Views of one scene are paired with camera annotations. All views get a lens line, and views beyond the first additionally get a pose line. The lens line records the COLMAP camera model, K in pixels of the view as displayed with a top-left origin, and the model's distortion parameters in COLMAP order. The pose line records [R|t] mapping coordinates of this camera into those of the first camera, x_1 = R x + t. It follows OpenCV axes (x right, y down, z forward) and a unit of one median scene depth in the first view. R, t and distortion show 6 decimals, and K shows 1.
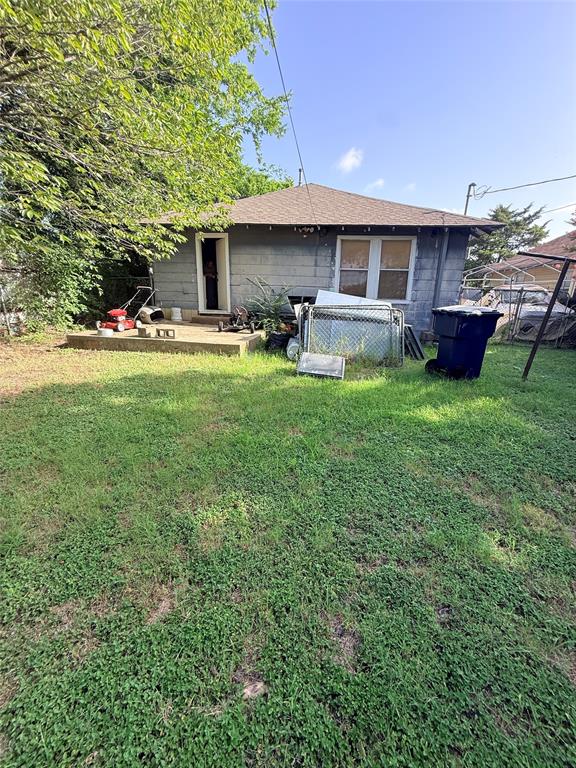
lens RADIAL K [[307.2, 0, 289.0], [0, 307.2, 383.1], [0, 0, 1]] dist [-0.000432, -0.000109]
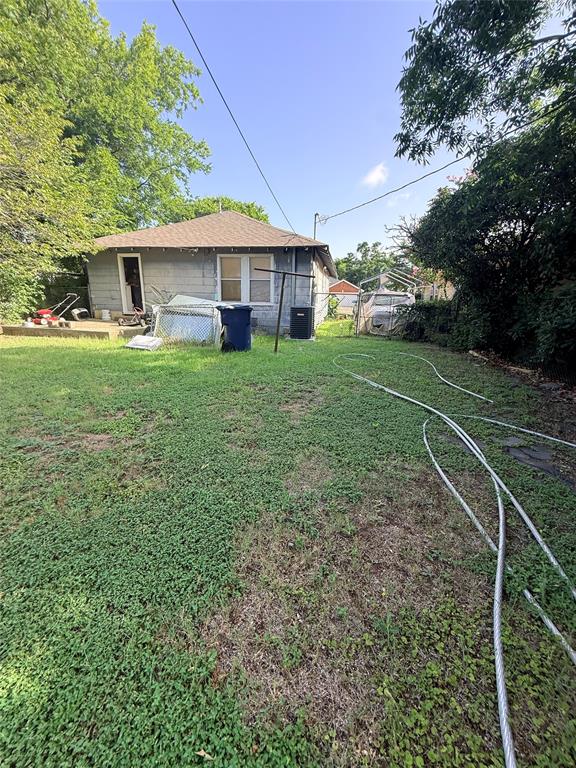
lens RADIAL K [[307.2, 0, 287.7], [0, 307.2, 383.8], [0, 0, 1]] dist [-0.000432, -0.000109]
pose [[0.998714, 0.009850, -0.049728, 0.531773], [-0.011226, 0.999560, -0.027471, 0.106677], [0.049436, 0.027994, 0.998385, -0.280328]]
